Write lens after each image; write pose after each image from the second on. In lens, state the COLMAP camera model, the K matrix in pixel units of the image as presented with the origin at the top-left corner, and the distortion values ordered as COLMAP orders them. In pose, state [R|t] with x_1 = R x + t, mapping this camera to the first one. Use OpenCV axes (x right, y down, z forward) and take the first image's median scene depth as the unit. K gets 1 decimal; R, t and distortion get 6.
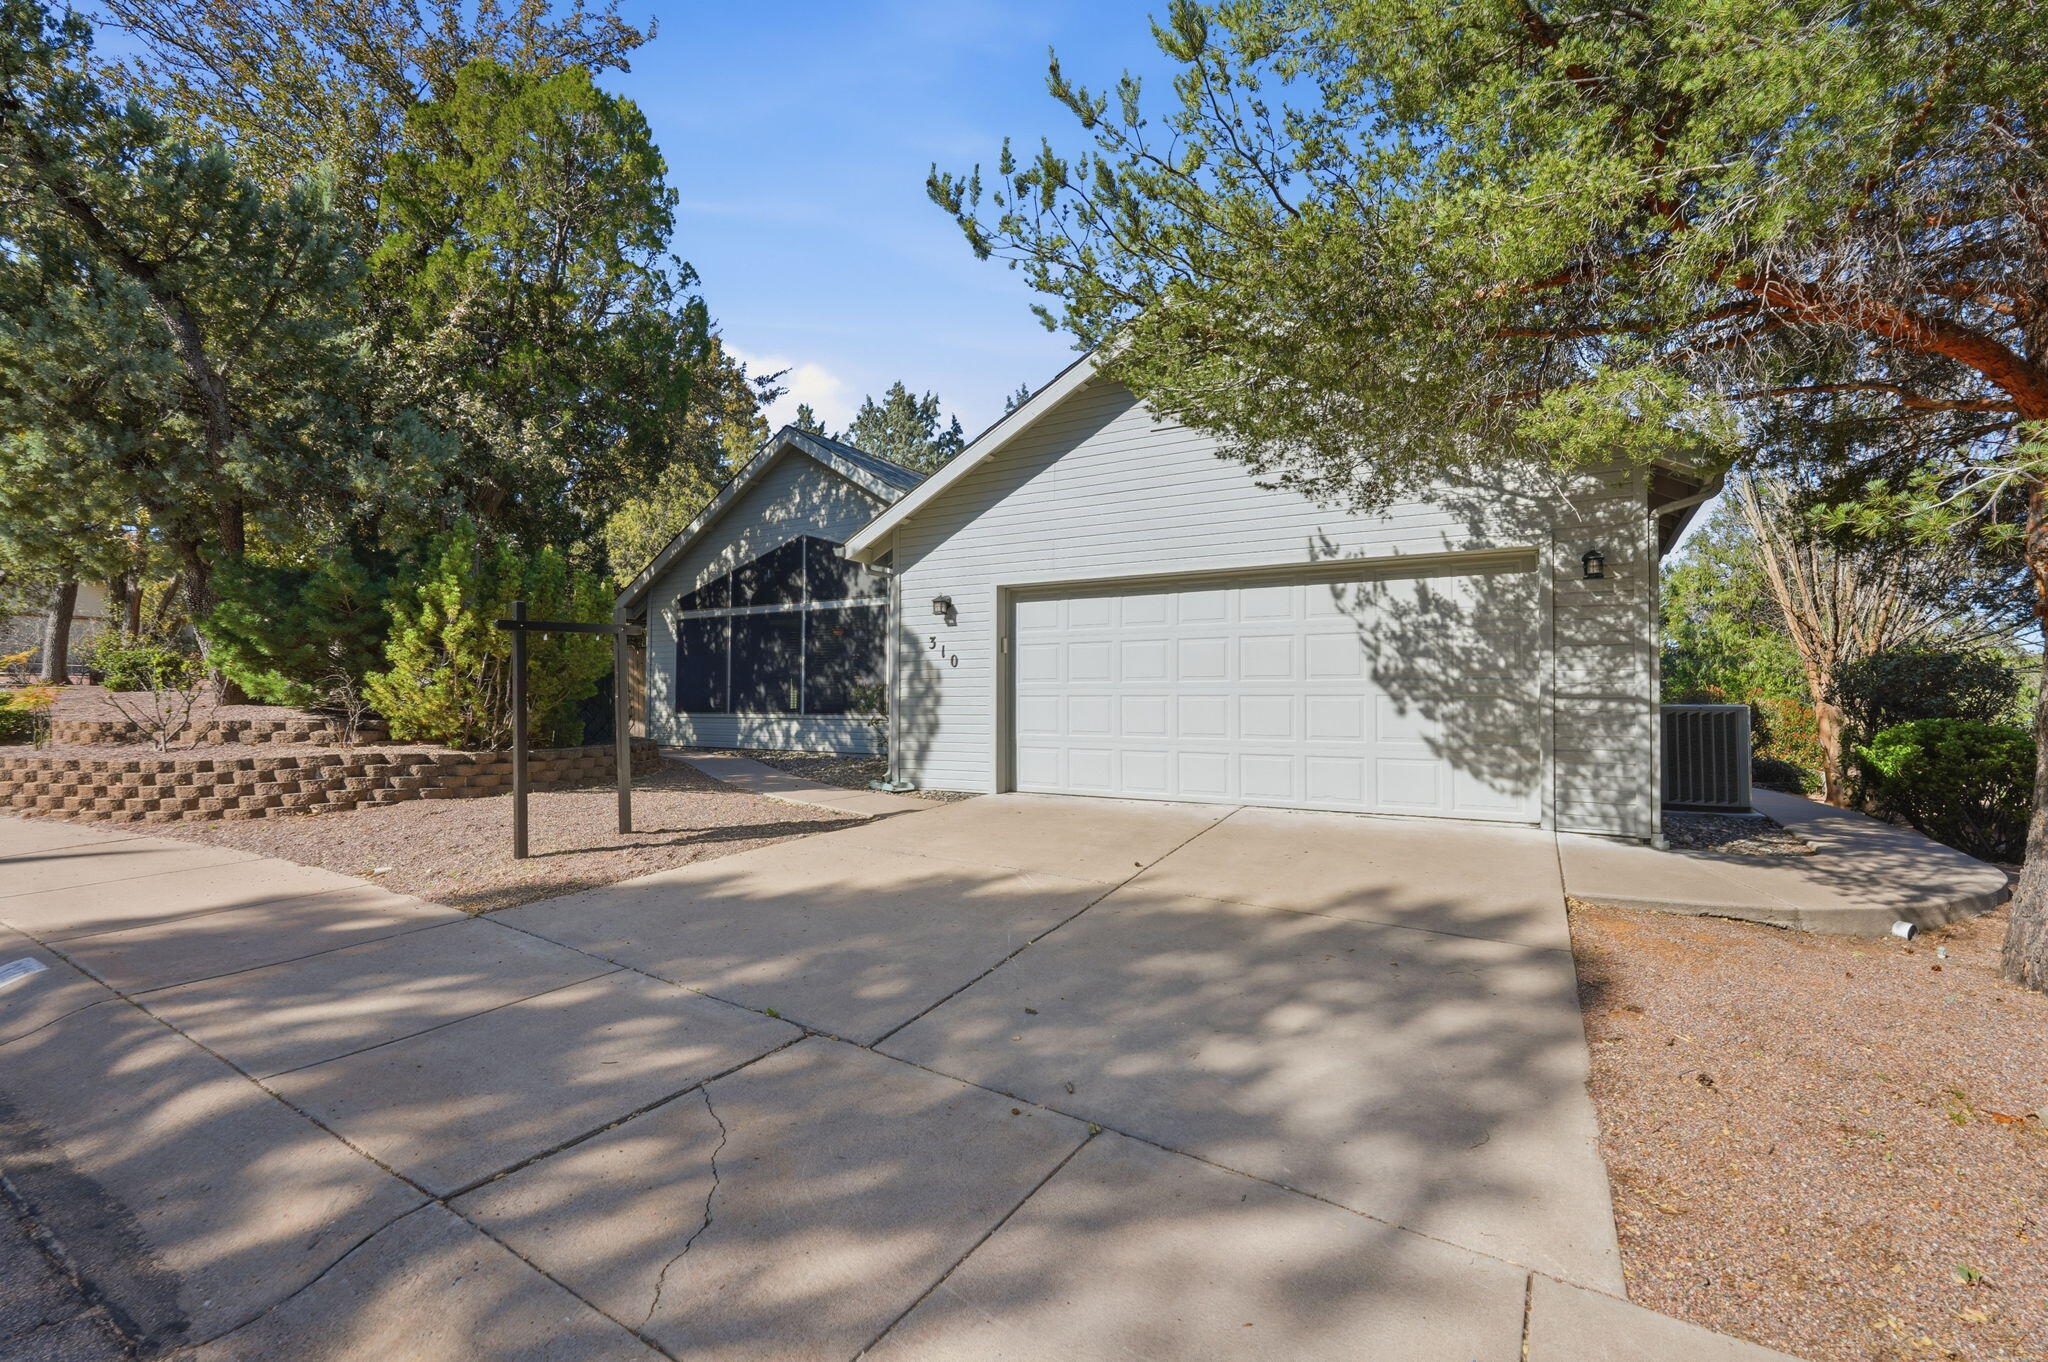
lens RADIAL K [[904.5, 0, 1020.7], [0, 904.5, 694.2], [0, 0, 1]] dist [-0.034663, -0.000016]
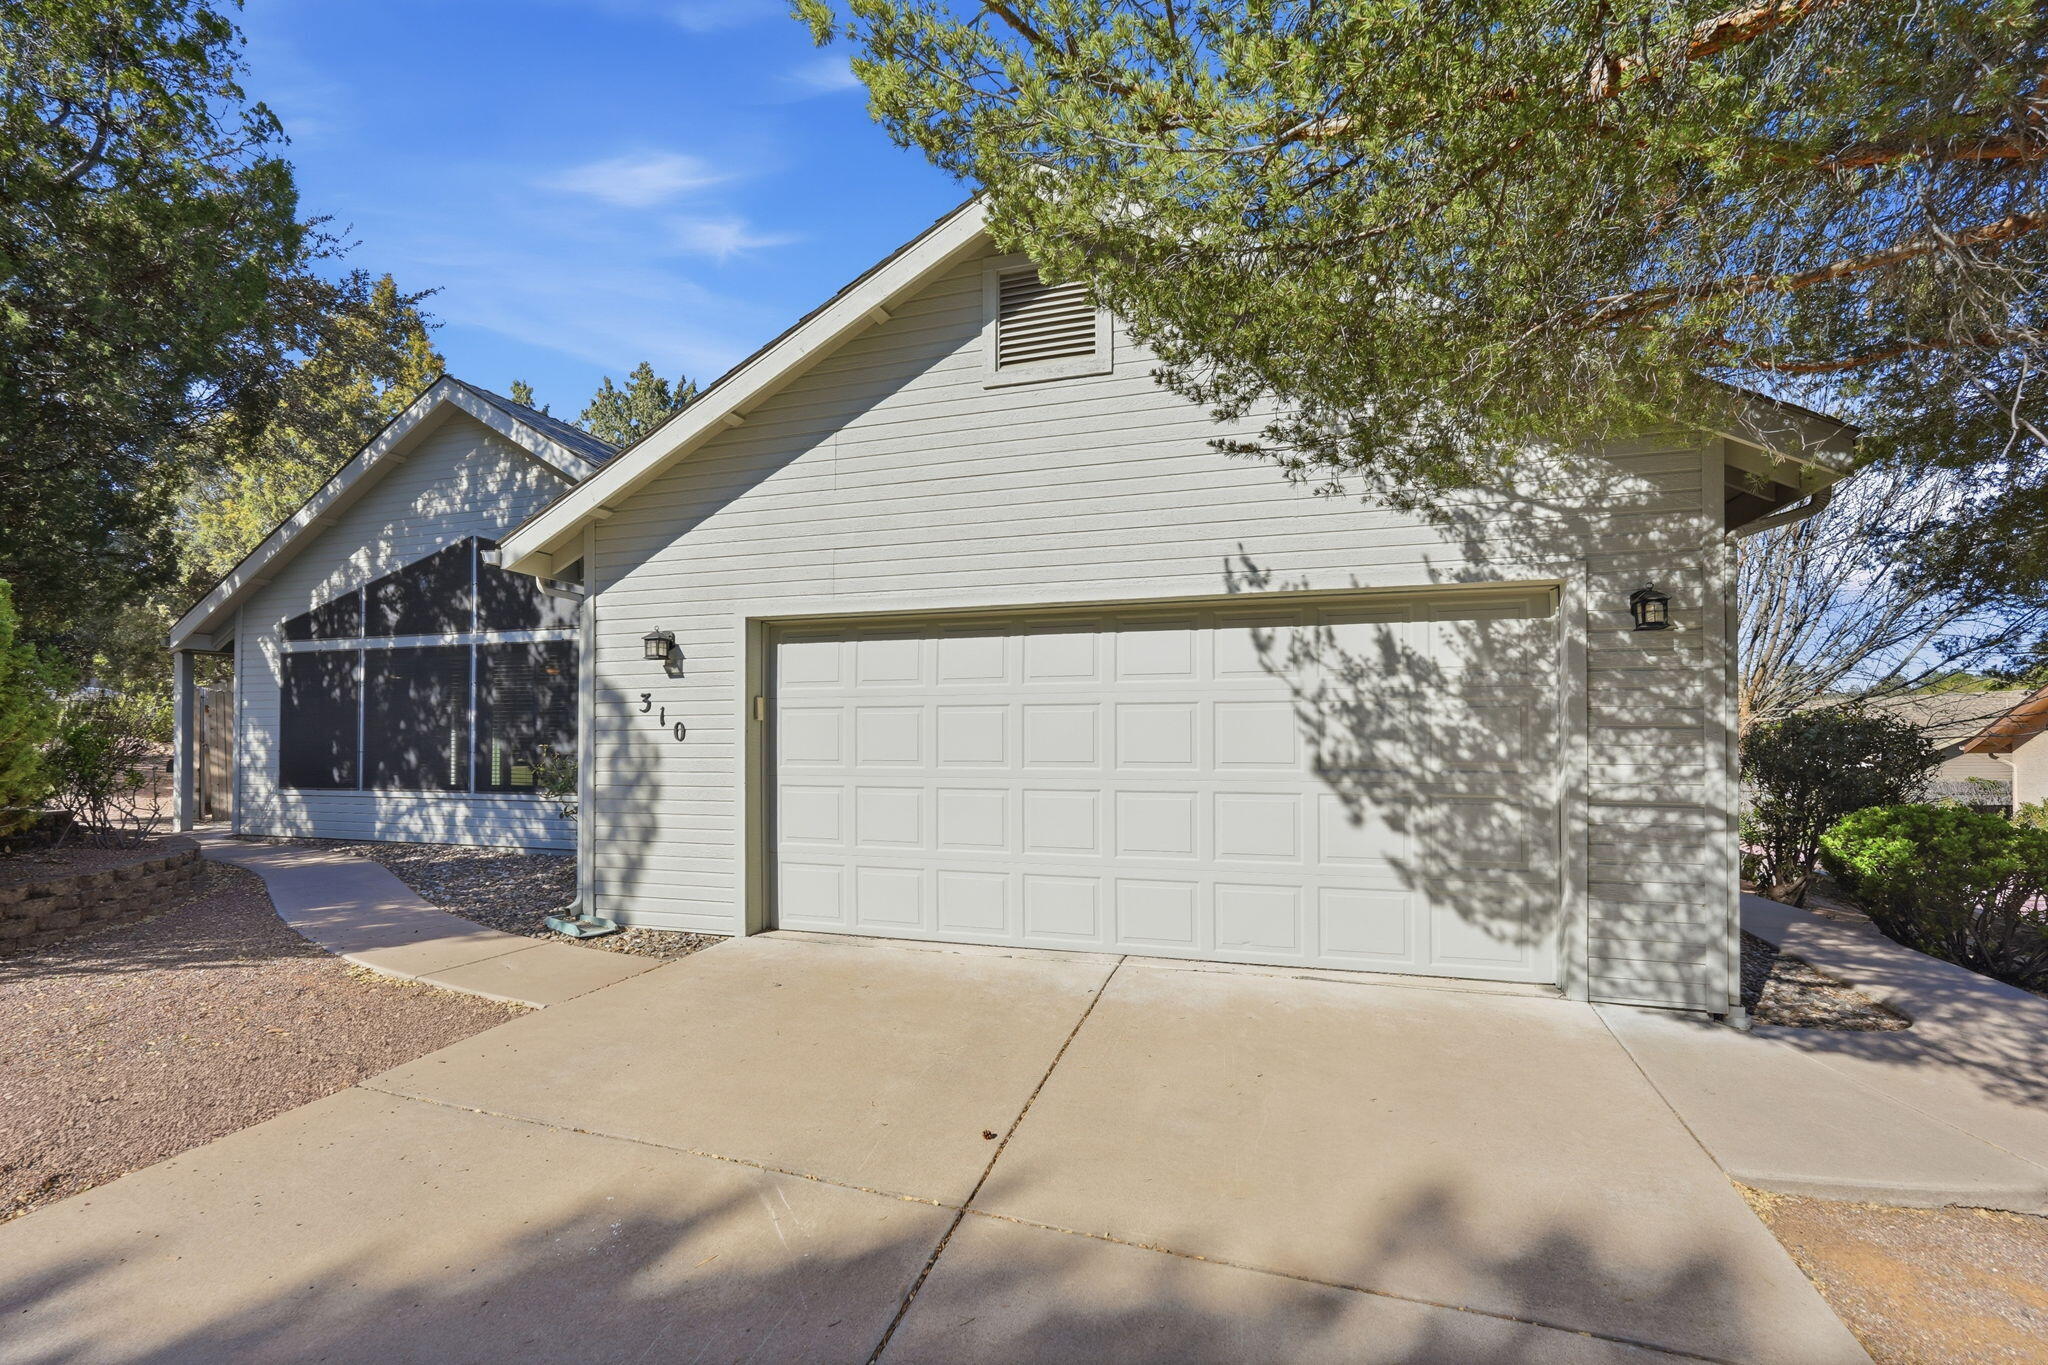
lens RADIAL K [[973.1, 0, 1019.4], [0, 973.1, 748.3], [0, 0, 1]] dist [-0.013515, -0.000062]
pose [[0.975903, -0.003321, 0.218180, 0.016106], [0.000305, 0.999904, 0.013857, -0.045935], [-0.218205, -0.013457, 0.975810, 0.351014]]
